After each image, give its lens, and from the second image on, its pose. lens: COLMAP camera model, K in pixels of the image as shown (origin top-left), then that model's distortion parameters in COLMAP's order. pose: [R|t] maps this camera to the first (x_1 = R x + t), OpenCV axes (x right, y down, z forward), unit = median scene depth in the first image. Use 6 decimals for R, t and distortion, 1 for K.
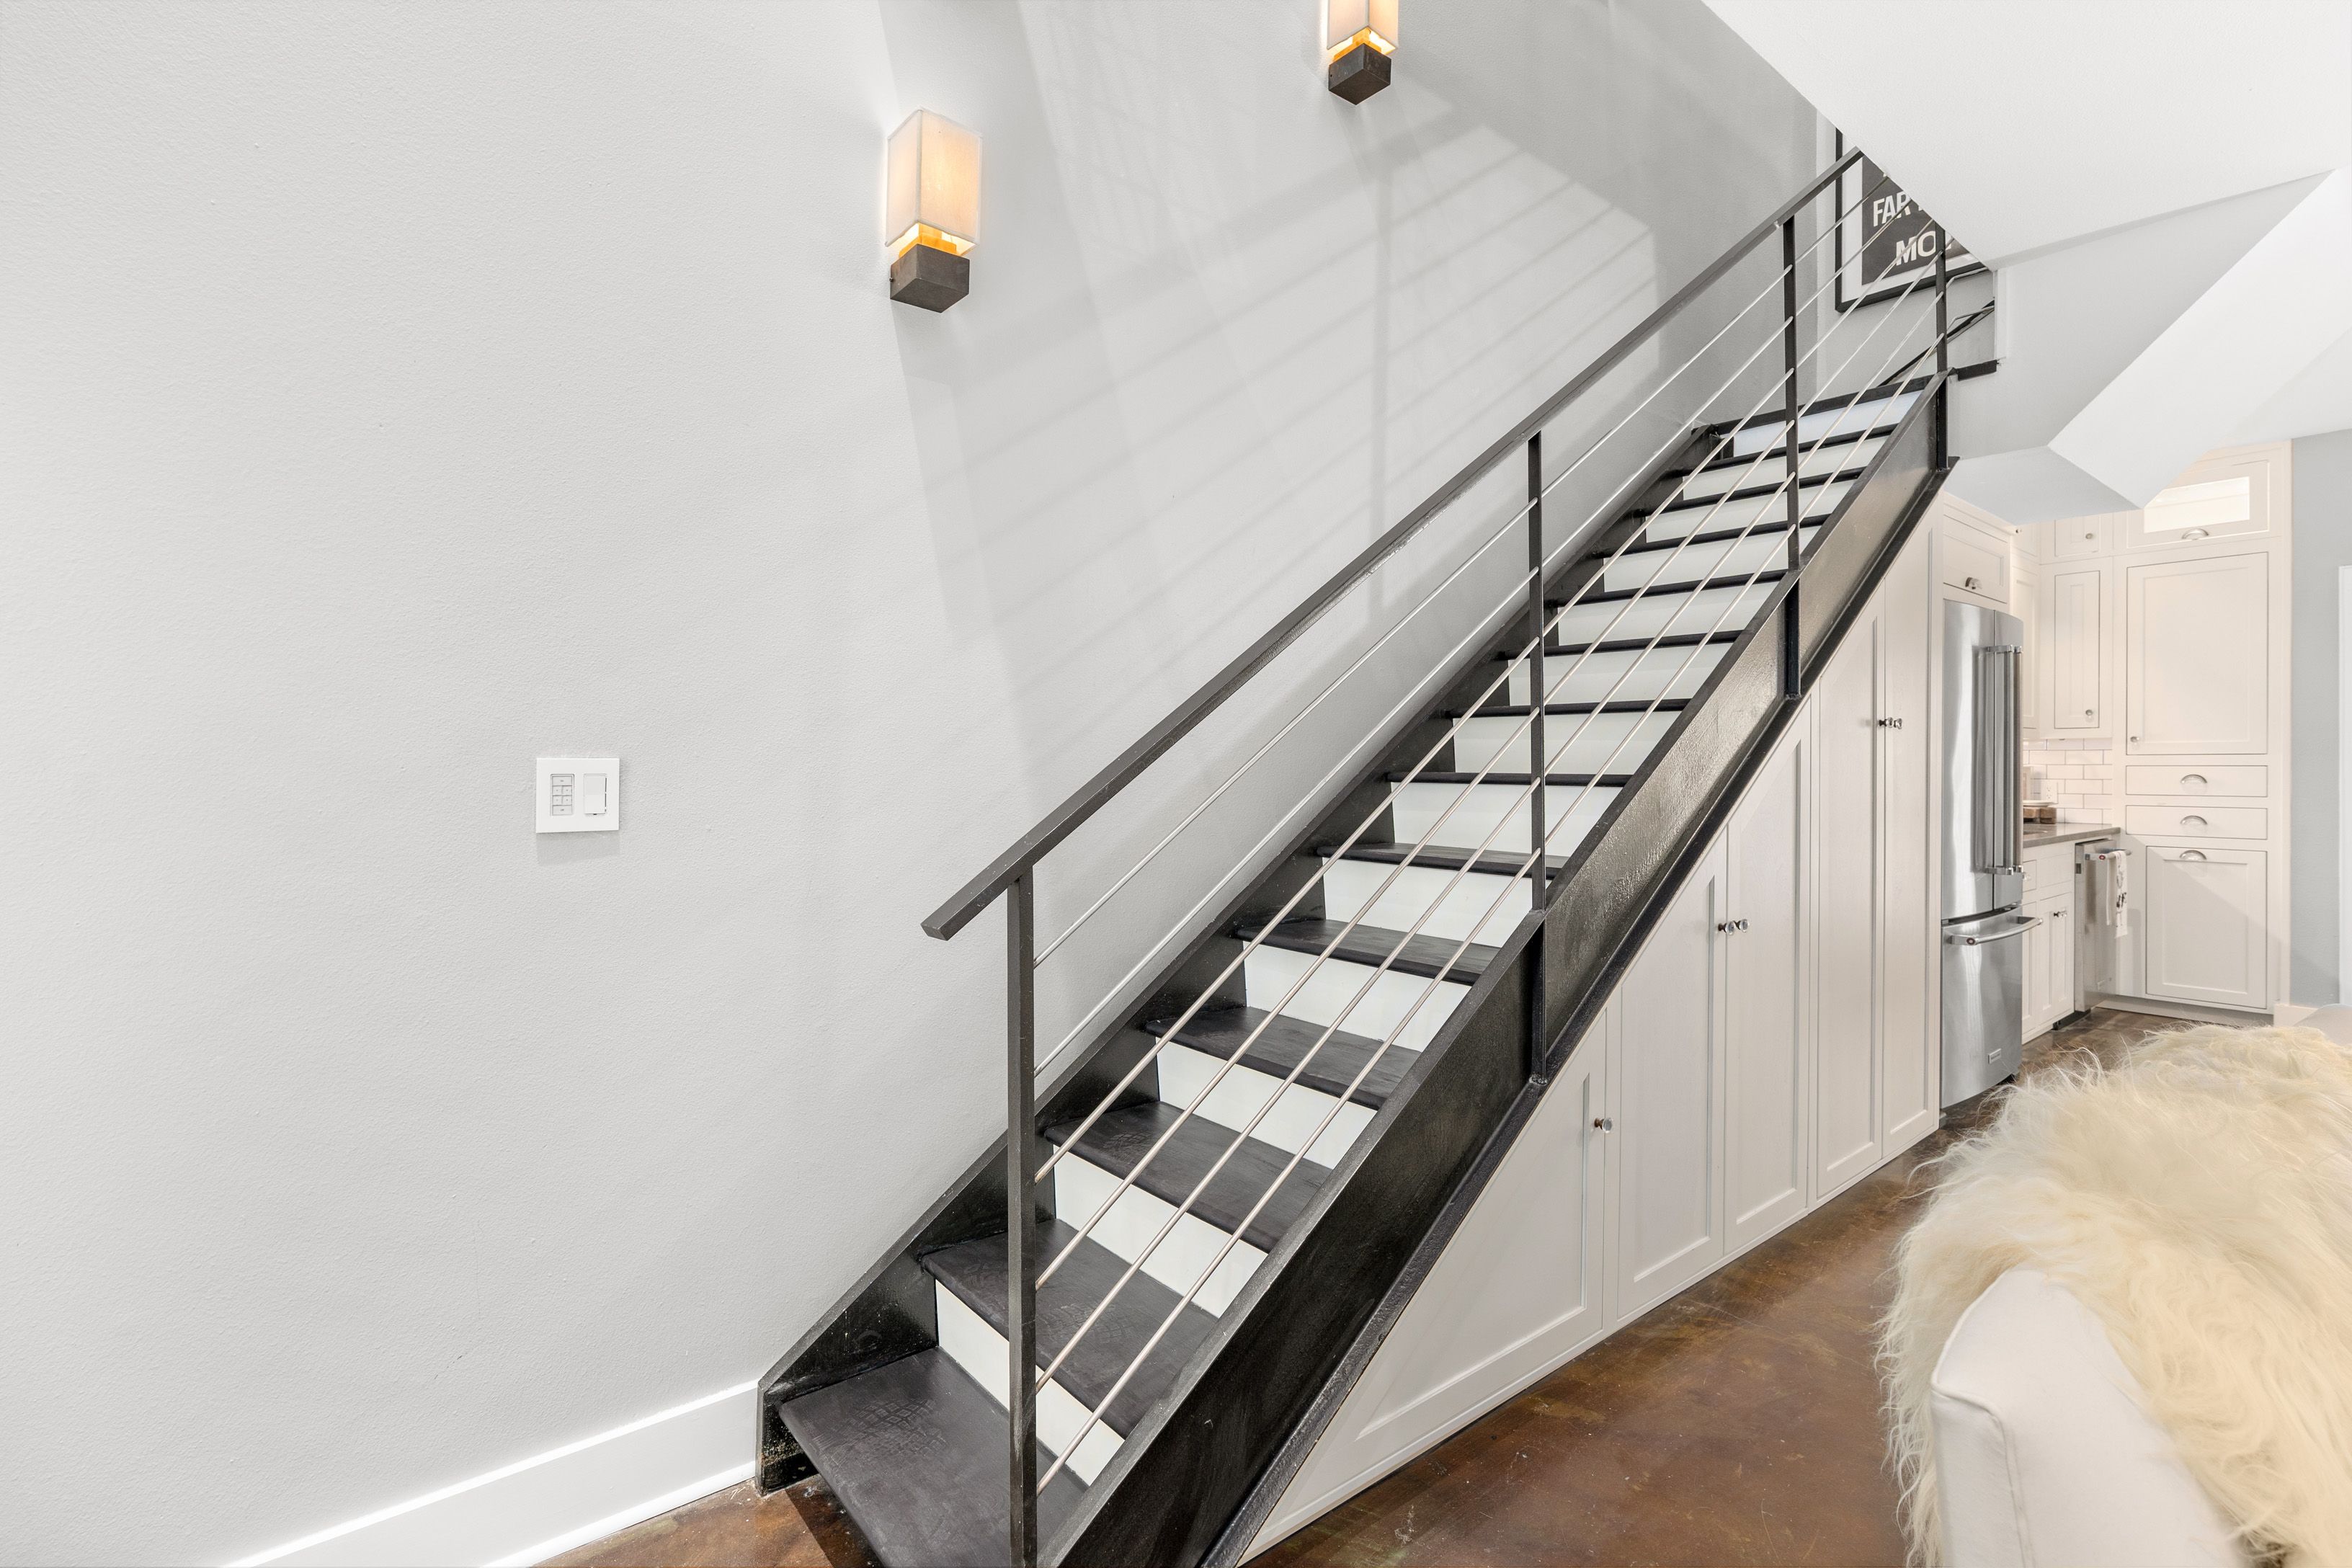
lens RADIAL K [[1069.9, 0, 1179.8], [0, 1069.9, 758.6], [0, 0, 1]] dist [-0.008601, 0.003268]
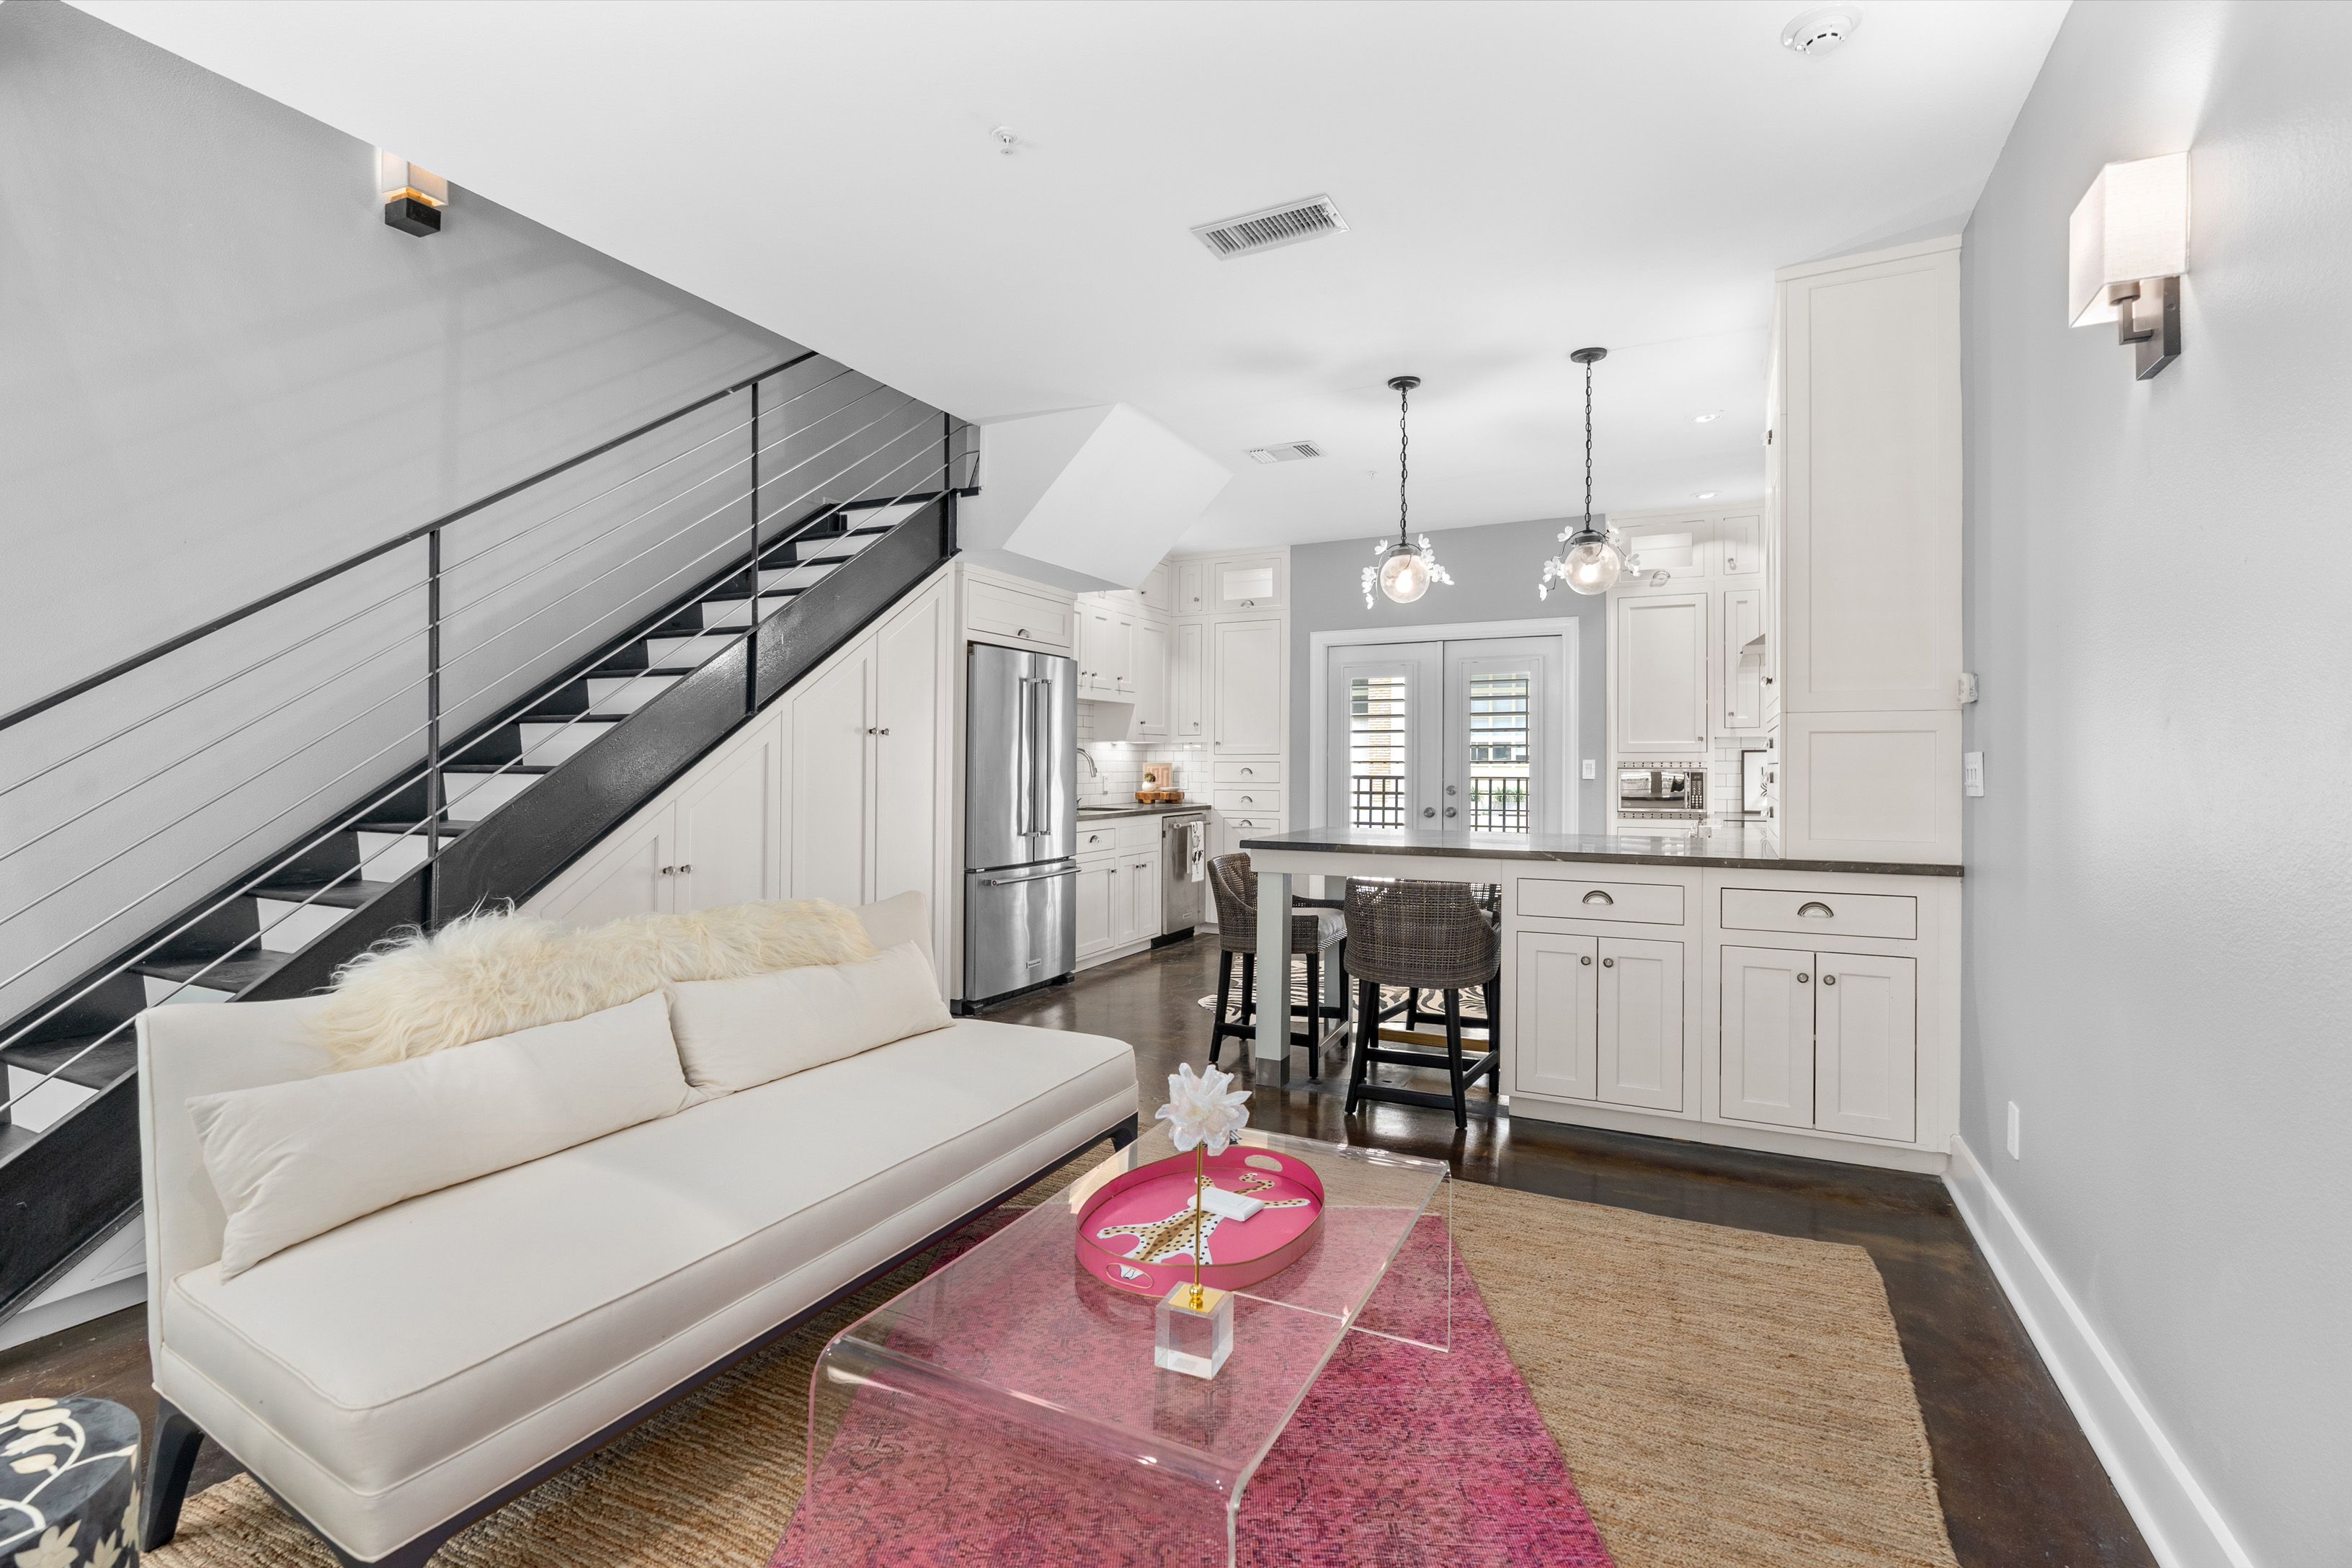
lens RADIAL K [[1069.9, 0, 1177.9], [0, 1069.9, 750.9], [0, 0, 1]] dist [-0.008601, 0.003268]
pose [[0.903115, 0.003940, 0.429382, 0.268563], [-0.000869, 0.999973, -0.007348, 0.002635], [-0.429399, 0.006263, 0.903093, -0.322135]]
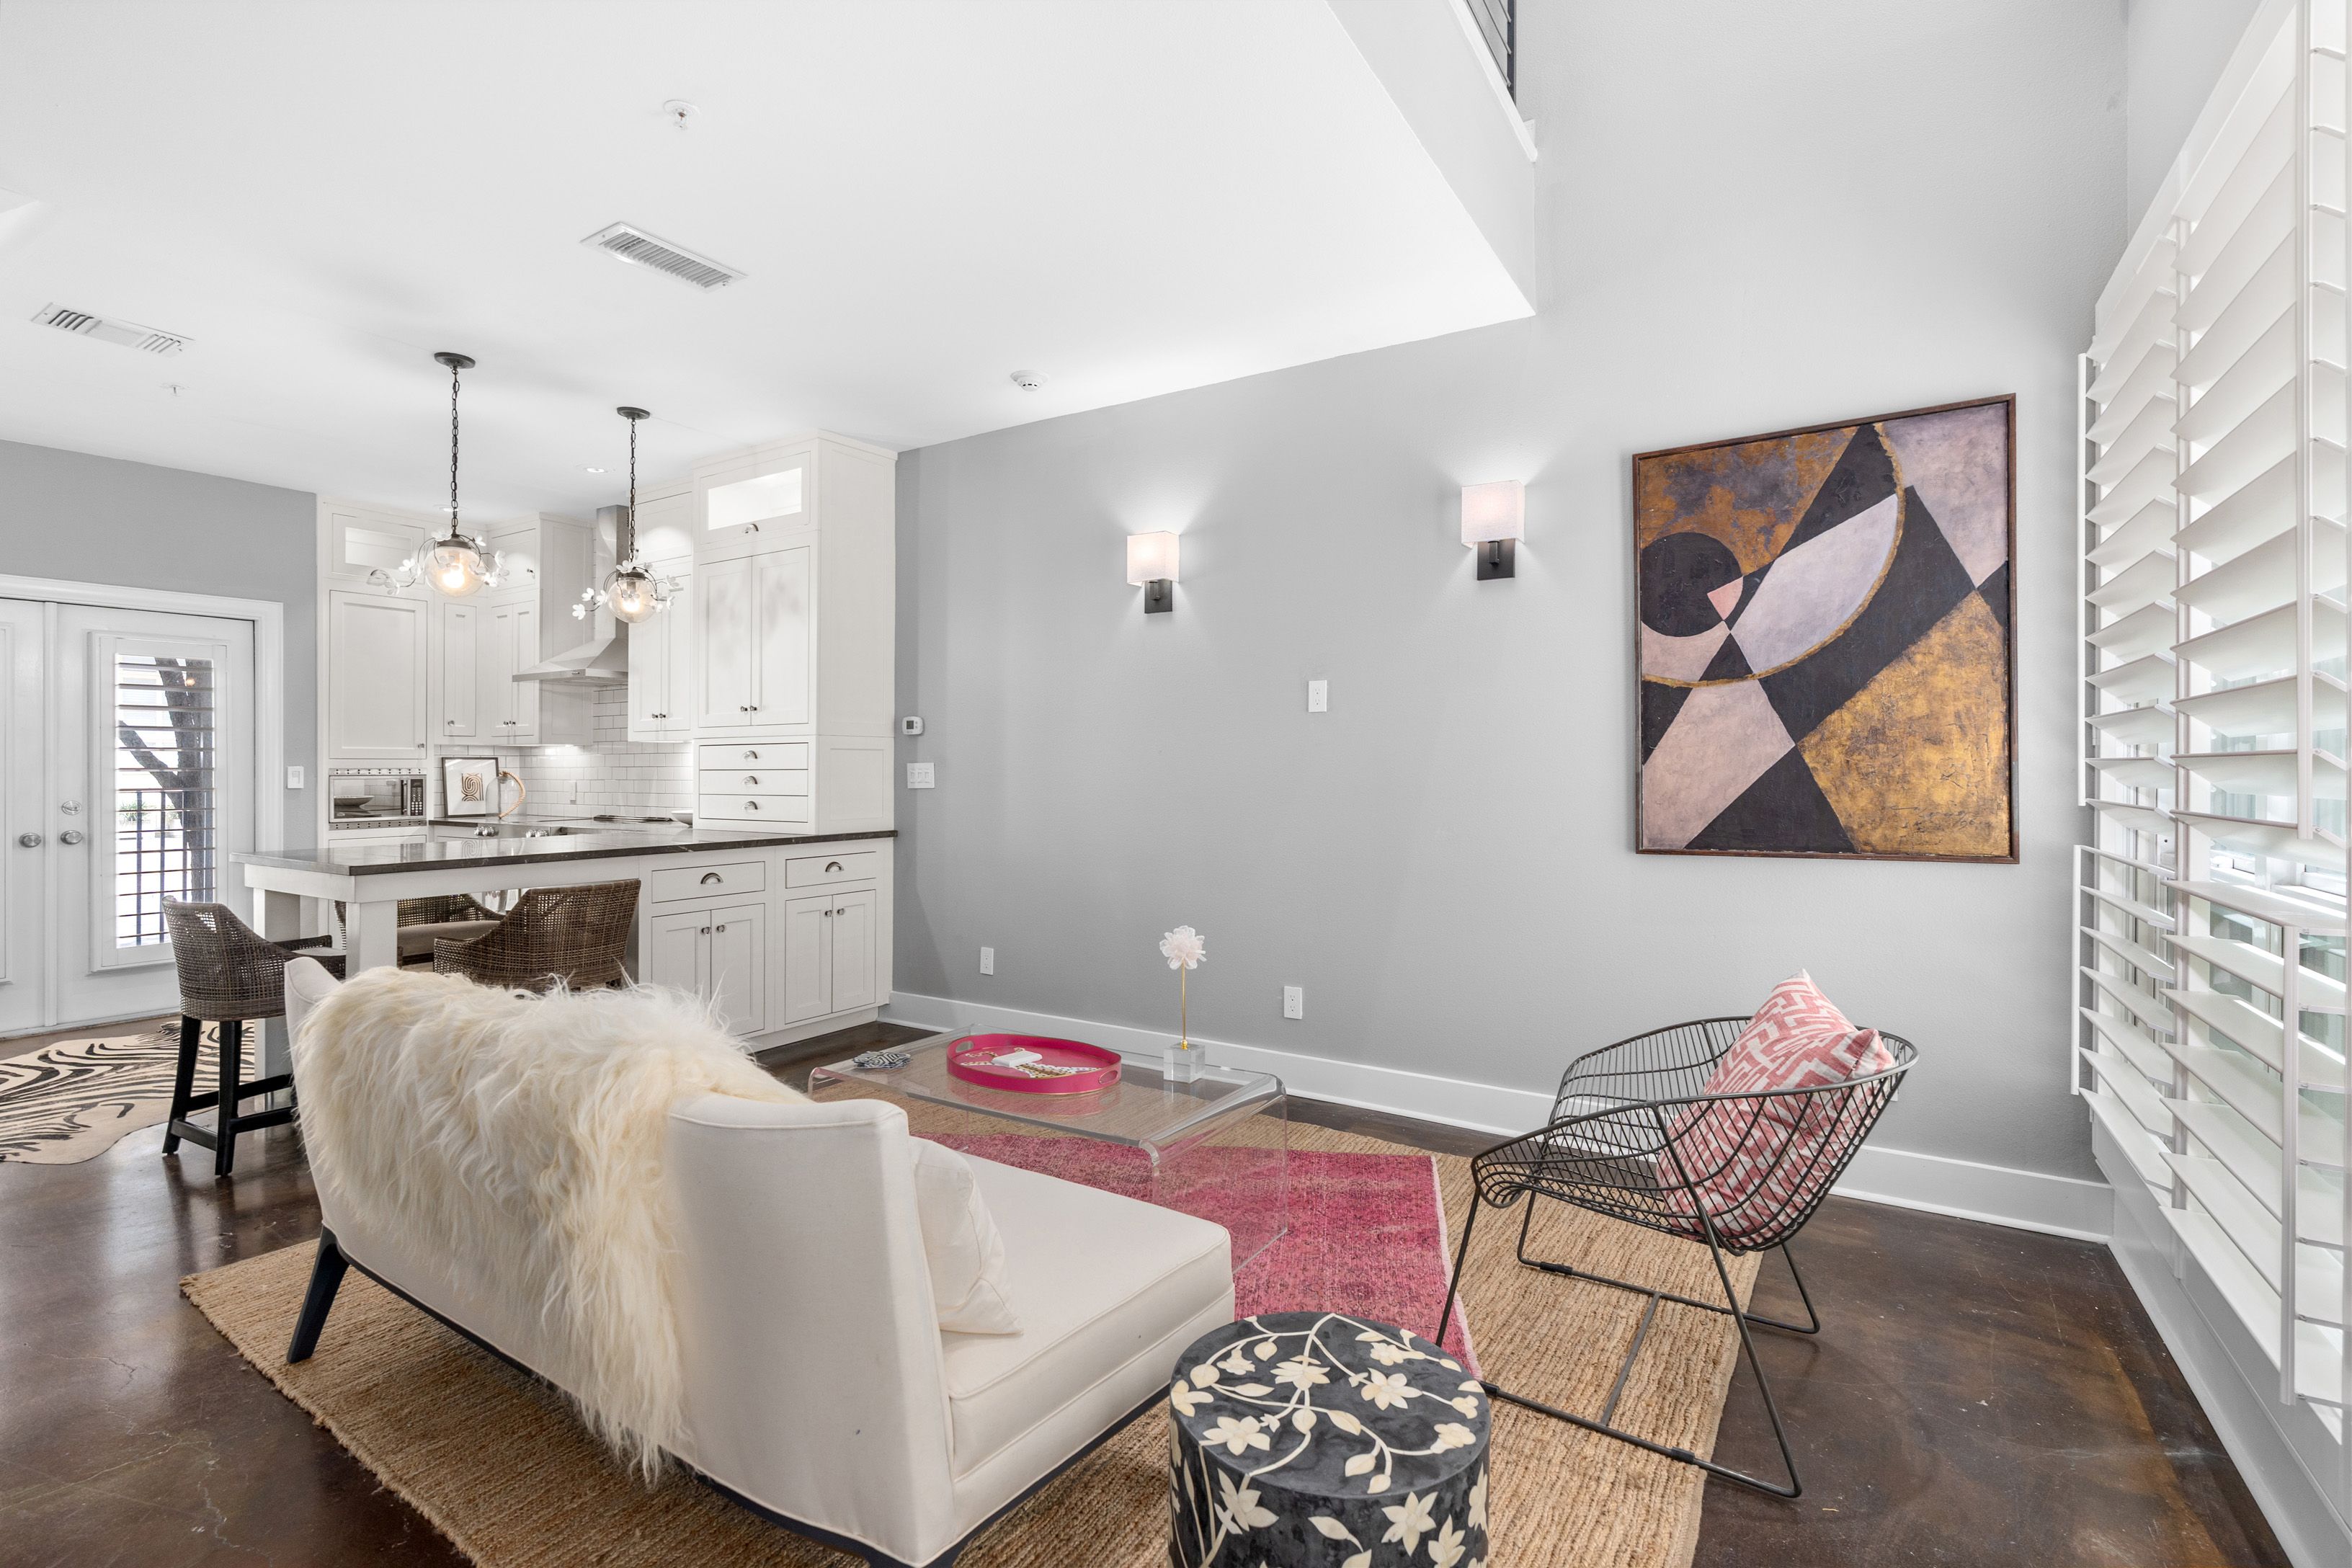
lens RADIAL K [[1069.9, 0, 1183.2], [0, 1069.9, 763.1], [0, 0, 1]] dist [-0.008601, 0.003268]
pose [[-0.338095, 0.004019, 0.941104, -0.171134], [-0.002343, 0.999984, -0.005112, 0.003459], [-0.941109, -0.003933, -0.338080, 0.175684]]
